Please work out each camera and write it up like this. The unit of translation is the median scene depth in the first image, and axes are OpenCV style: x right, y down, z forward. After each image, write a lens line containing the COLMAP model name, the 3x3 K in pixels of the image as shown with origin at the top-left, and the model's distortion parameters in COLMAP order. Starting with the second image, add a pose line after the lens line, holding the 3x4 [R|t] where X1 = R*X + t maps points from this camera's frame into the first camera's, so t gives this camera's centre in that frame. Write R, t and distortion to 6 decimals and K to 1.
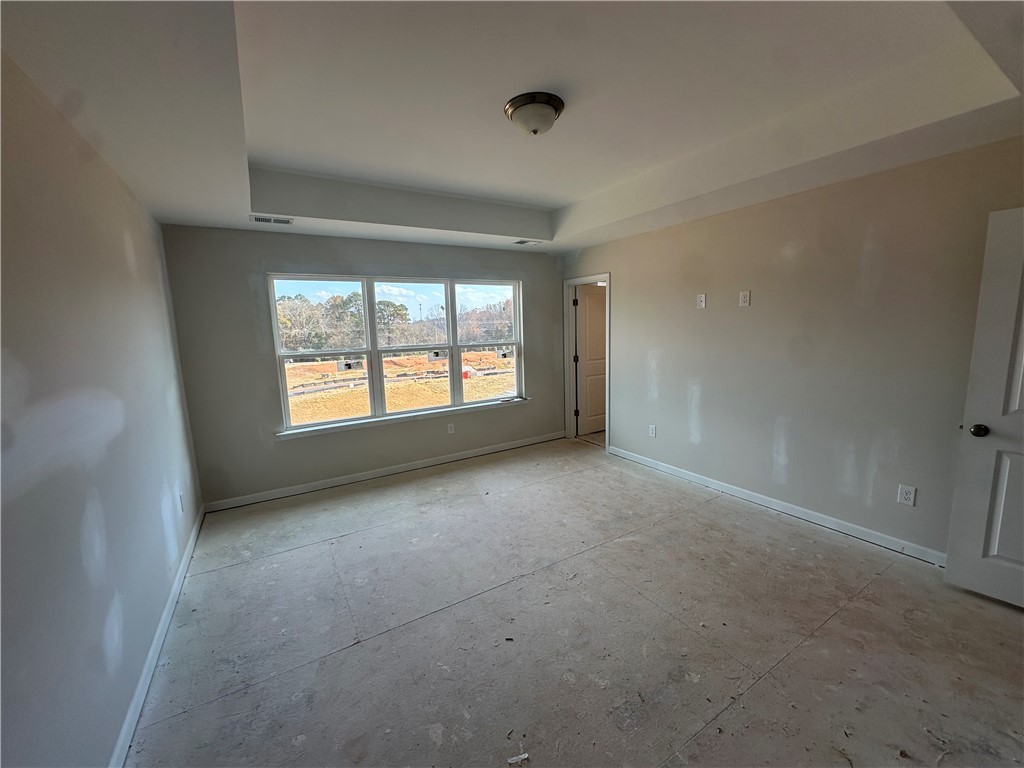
lens RADIAL K [[408.3, 0, 512.0], [0, 408.3, 384.0], [0, 0, 1]] dist [-0.001683, -0.000212]
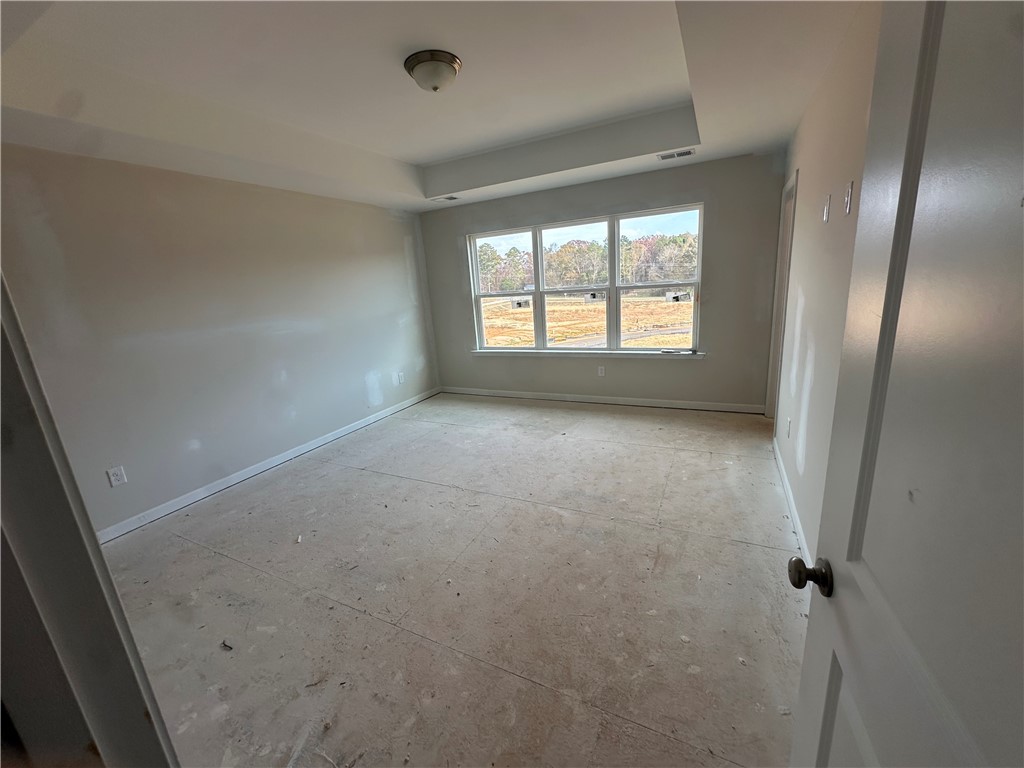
lens RADIAL K [[408.3, 0, 512.0], [0, 408.3, 384.0], [0, 0, 1]] dist [-0.001683, -0.000212]
pose [[0.532214, 0.200488, -0.822528, 0.672655], [-0.064674, 0.978344, 0.196620, -0.052181], [0.844136, -0.051447, 0.533655, 0.321654]]
